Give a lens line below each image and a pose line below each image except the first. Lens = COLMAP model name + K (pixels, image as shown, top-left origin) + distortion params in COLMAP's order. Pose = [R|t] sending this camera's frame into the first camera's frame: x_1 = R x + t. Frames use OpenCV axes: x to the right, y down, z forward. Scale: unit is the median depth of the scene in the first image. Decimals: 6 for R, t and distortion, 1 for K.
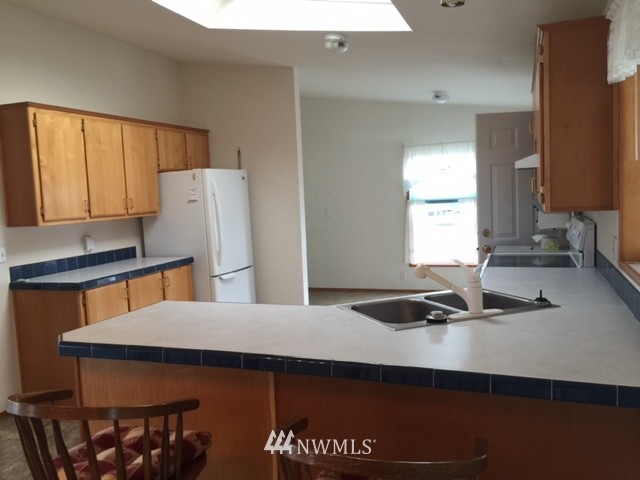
lens RADIAL K [[549.7, 0, 320.0], [0, 549.7, 240.0], [0, 0, 1]] dist [0.001433, 0.000719]
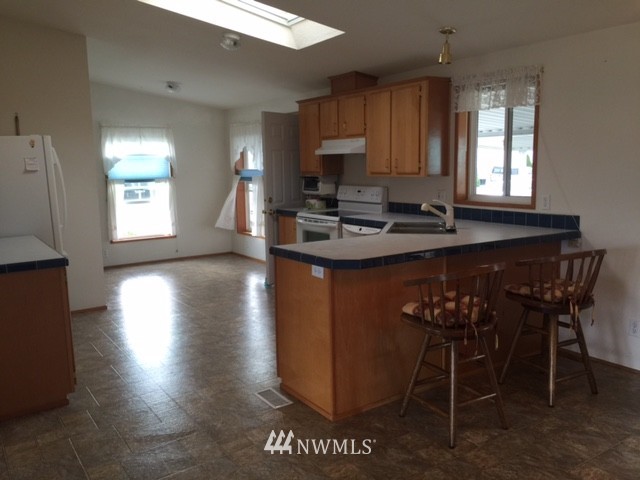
lens RADIAL K [[549.7, 0, 320.0], [0, 549.7, 240.0], [0, 0, 1]] dist [0.001433, 0.000719]
pose [[0.526267, -0.079409, 0.846603, -0.613525], [0.066555, 0.996422, 0.052090, 0.016862], [-0.847711, 0.028932, 0.529669, 0.140557]]
